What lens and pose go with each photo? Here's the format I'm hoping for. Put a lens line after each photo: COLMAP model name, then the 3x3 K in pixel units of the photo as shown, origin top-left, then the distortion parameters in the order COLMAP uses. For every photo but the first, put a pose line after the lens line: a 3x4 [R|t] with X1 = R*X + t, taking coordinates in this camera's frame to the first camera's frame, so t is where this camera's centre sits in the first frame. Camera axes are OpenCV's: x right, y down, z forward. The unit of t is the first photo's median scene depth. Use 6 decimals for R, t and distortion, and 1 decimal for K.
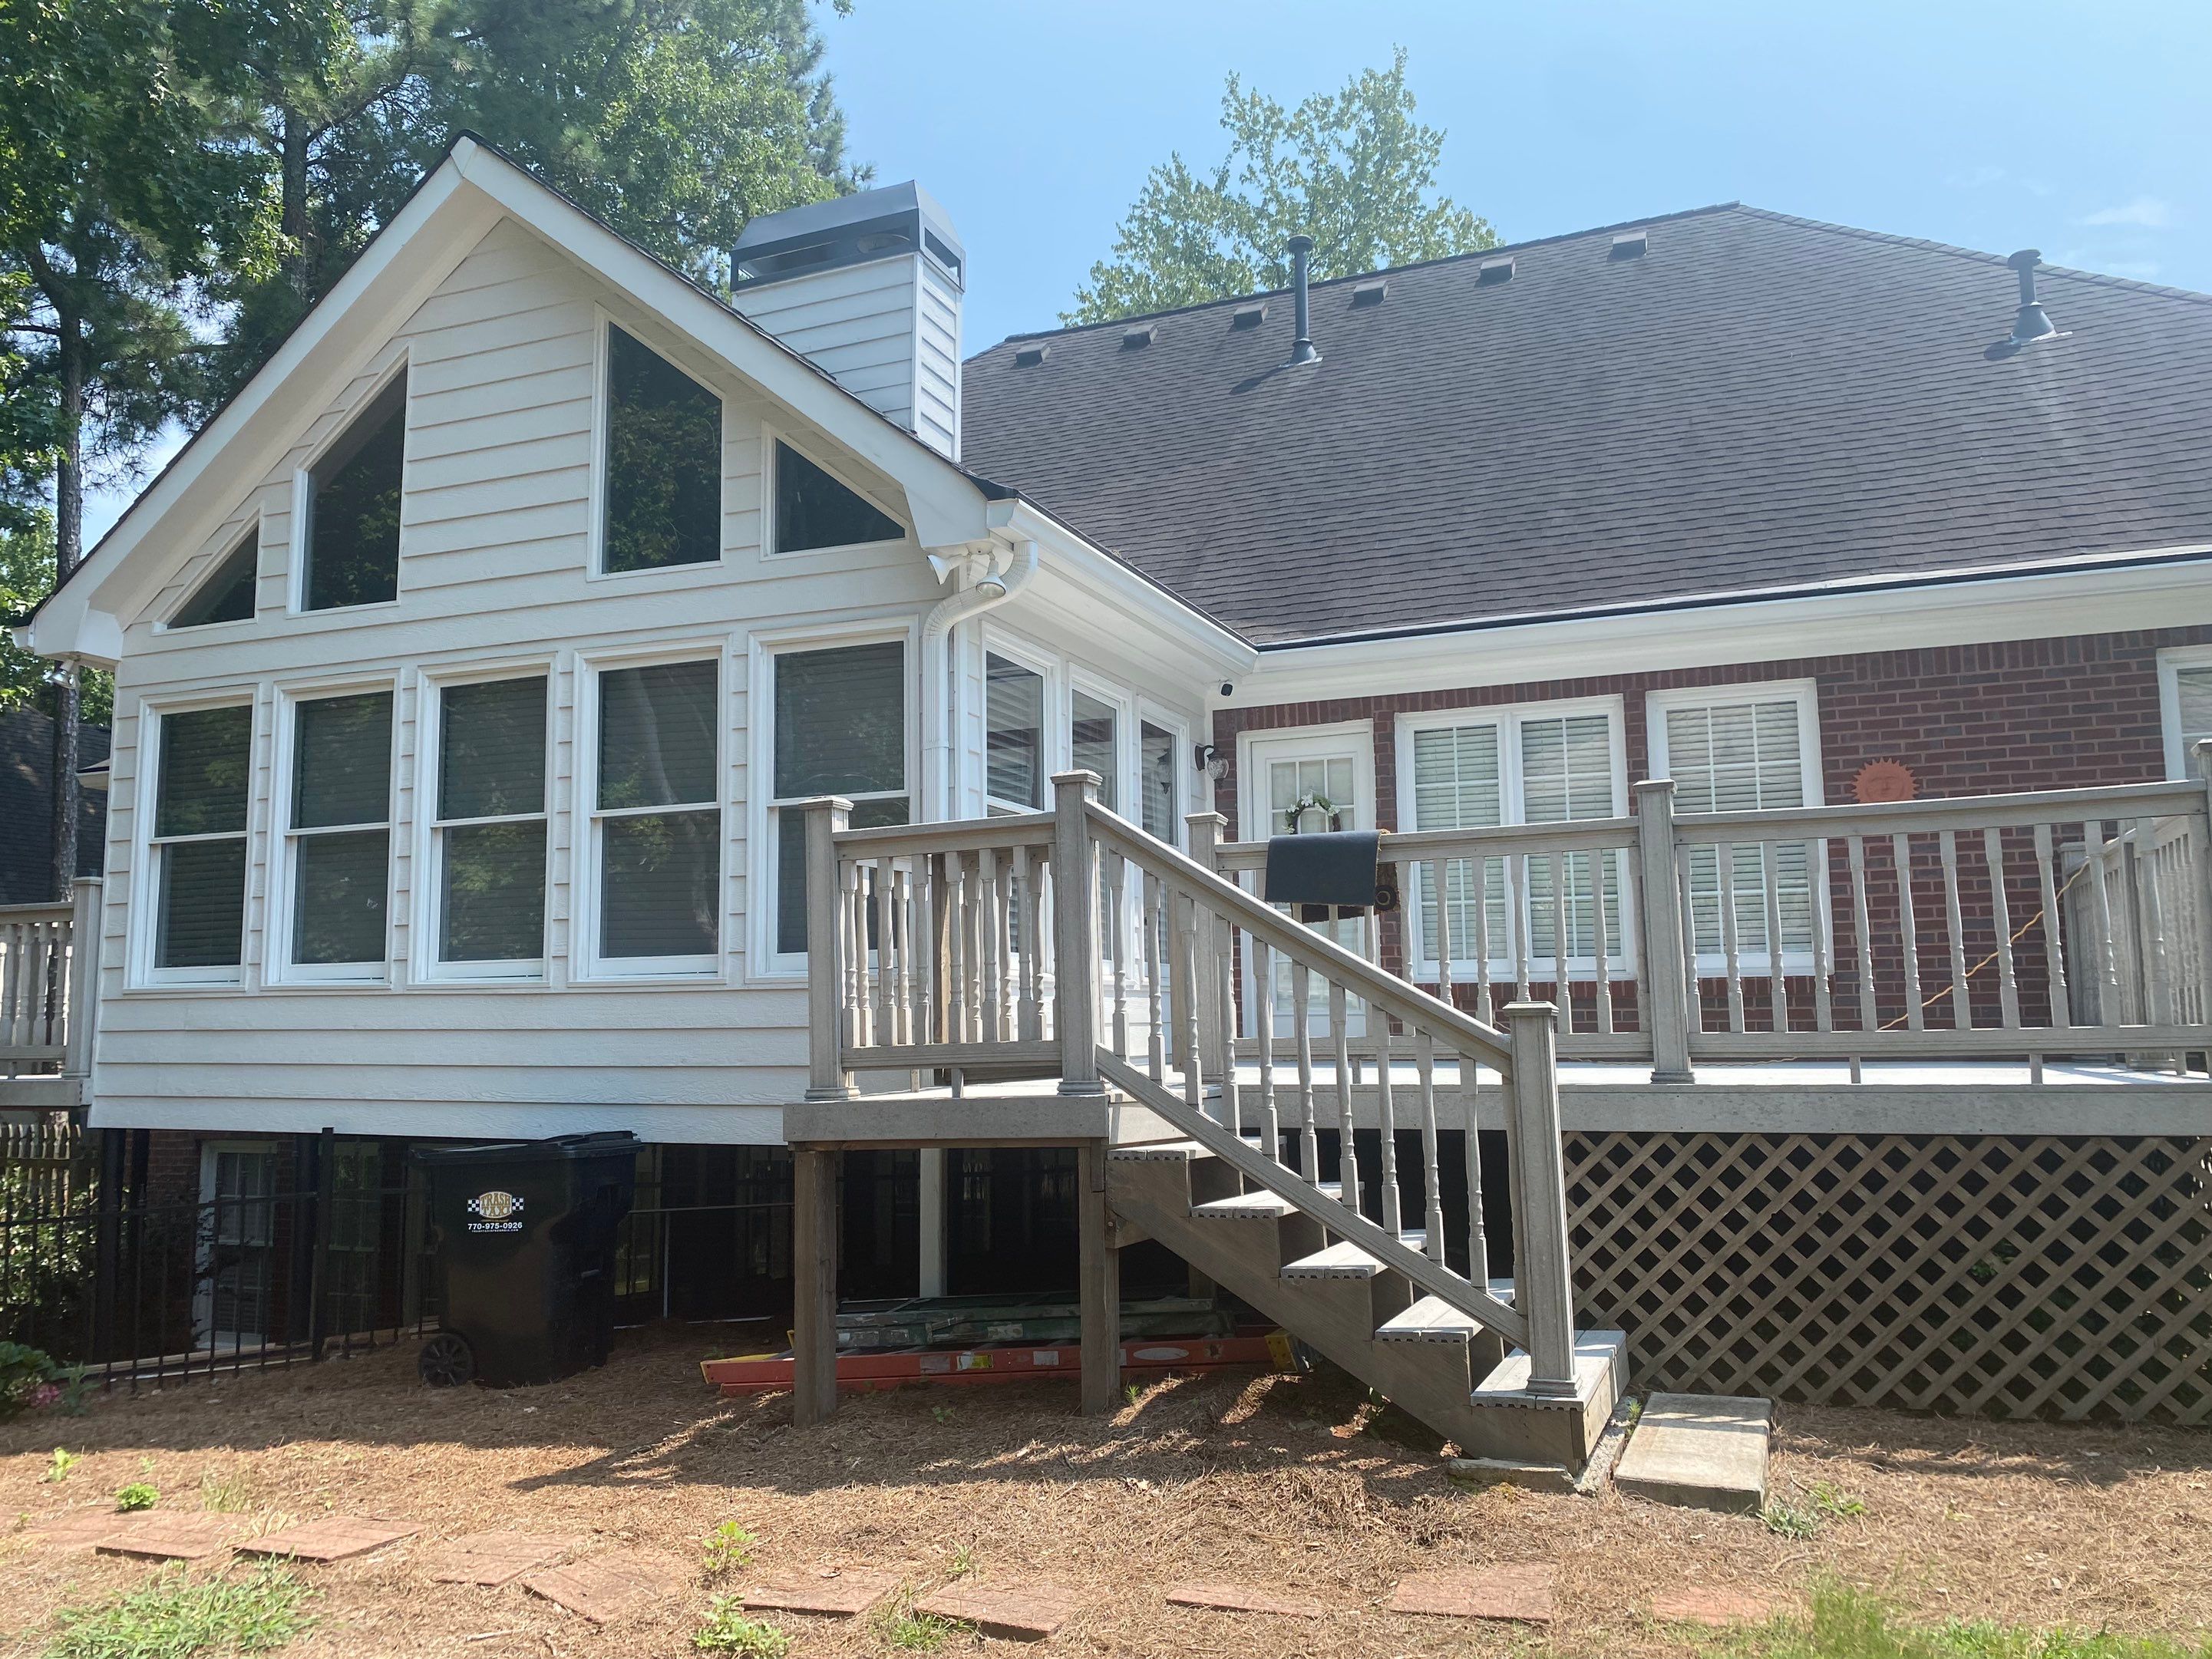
lens RADIAL K [[1663.1, 0, 1106.0], [0, 1663.1, 829.5], [0, 0, 1]] dist [-0.003960, 0.001726]
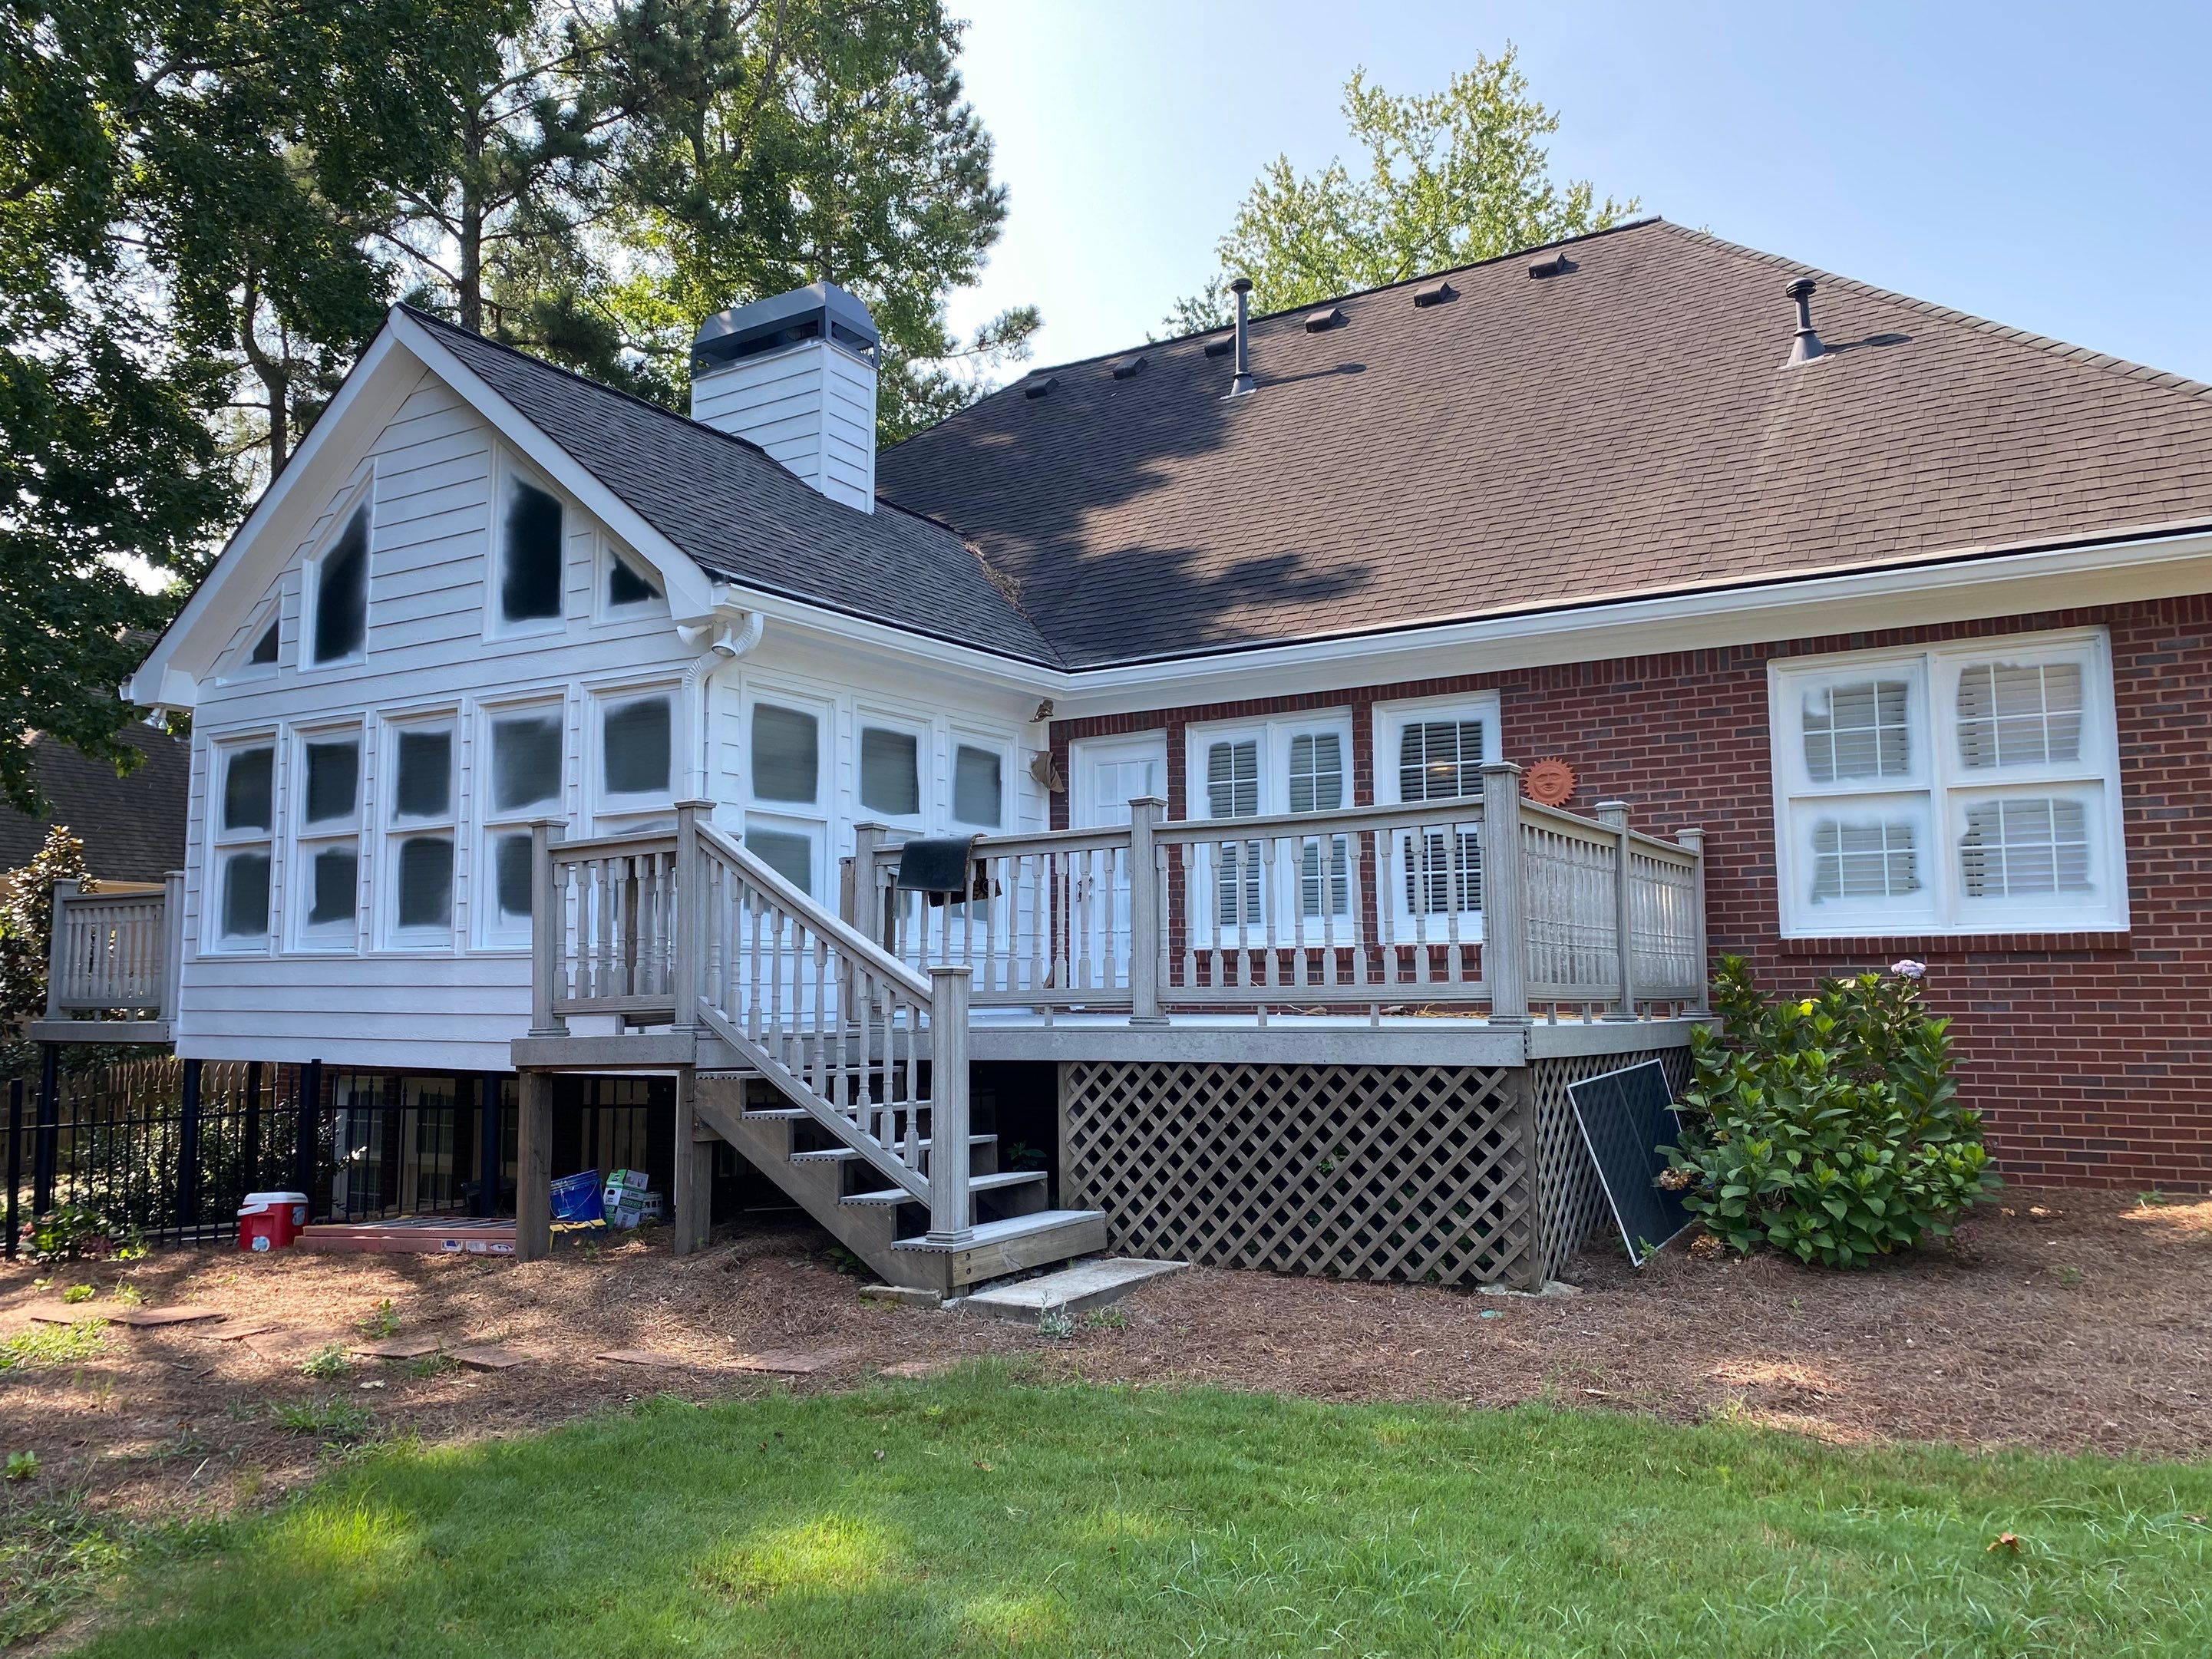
lens RADIAL K [[1651.3, 0, 1107.1], [0, 1651.3, 806.2], [0, 0, 1]] dist [0.074882, -0.166011]
pose [[0.987348, -0.013805, -0.157969, 0.387296], [0.014480, 0.999890, 0.003126, -0.018891], [0.157908, -0.005373, 0.987439, -0.224529]]
